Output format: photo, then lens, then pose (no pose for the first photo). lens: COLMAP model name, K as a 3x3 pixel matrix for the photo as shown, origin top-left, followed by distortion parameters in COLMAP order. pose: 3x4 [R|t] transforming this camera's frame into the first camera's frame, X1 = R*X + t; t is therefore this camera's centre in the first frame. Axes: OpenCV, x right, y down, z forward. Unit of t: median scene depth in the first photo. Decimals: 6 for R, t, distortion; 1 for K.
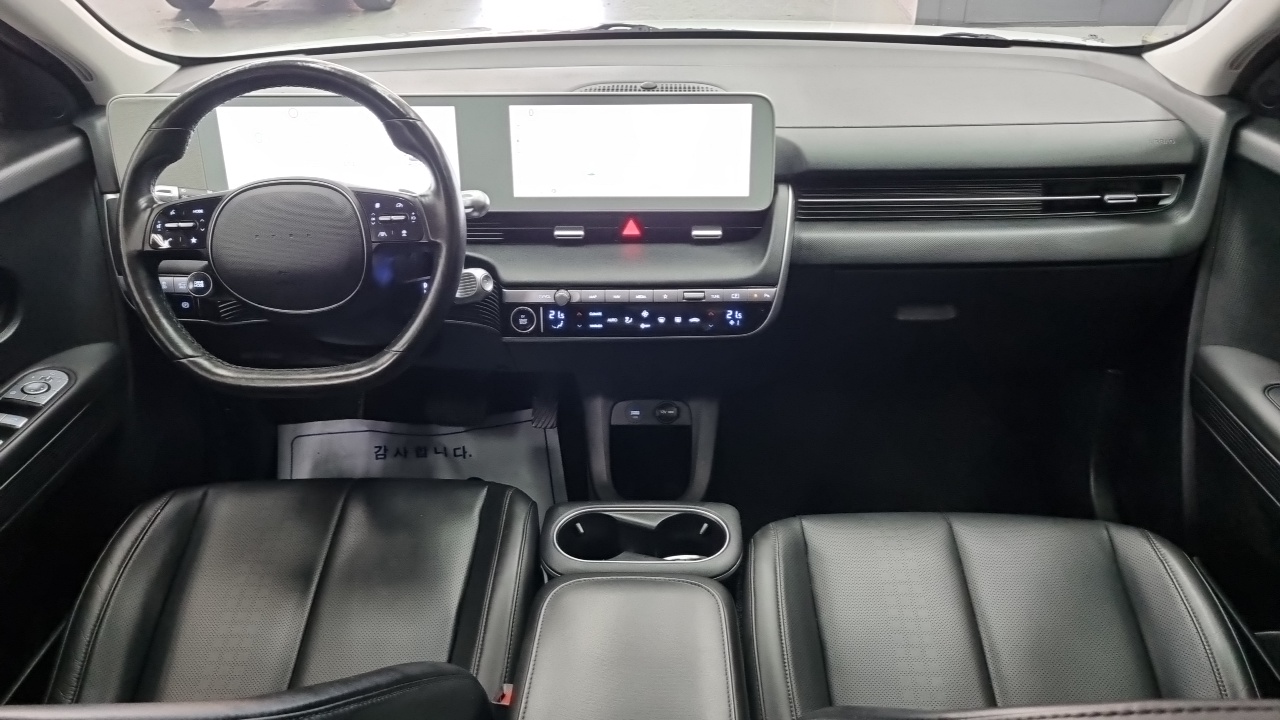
lens RADIAL K [[964.2, 0, 645.1], [0, 964.2, 354.0], [0, 0, 1]] dist [0.009963, 0.001752]
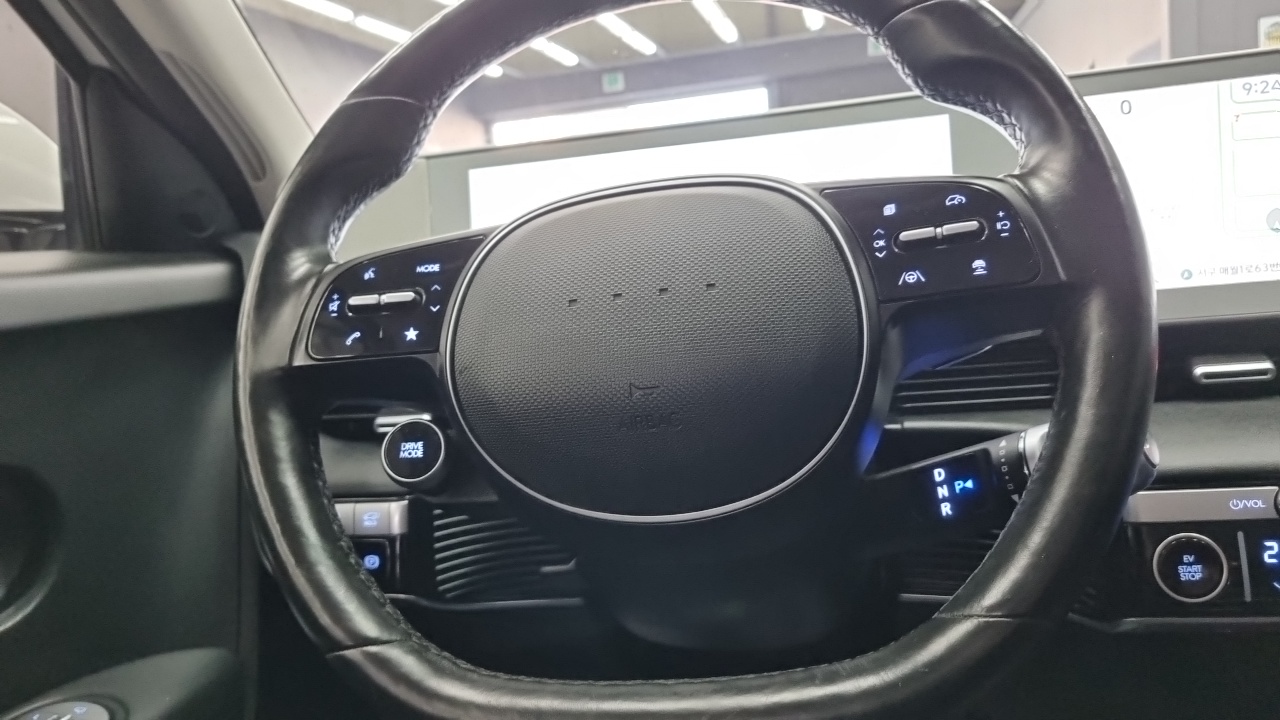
lens RADIAL K [[964.2, 0, 630.8], [0, 964.2, 359.3], [0, 0, 1]] dist [0.009963, 0.001752]
pose [[0.982042, -0.059791, -0.178935, -0.308248], [-0.009955, 0.930706, -0.365632, 0.034391], [0.188397, 0.360848, 0.913398, 0.658617]]
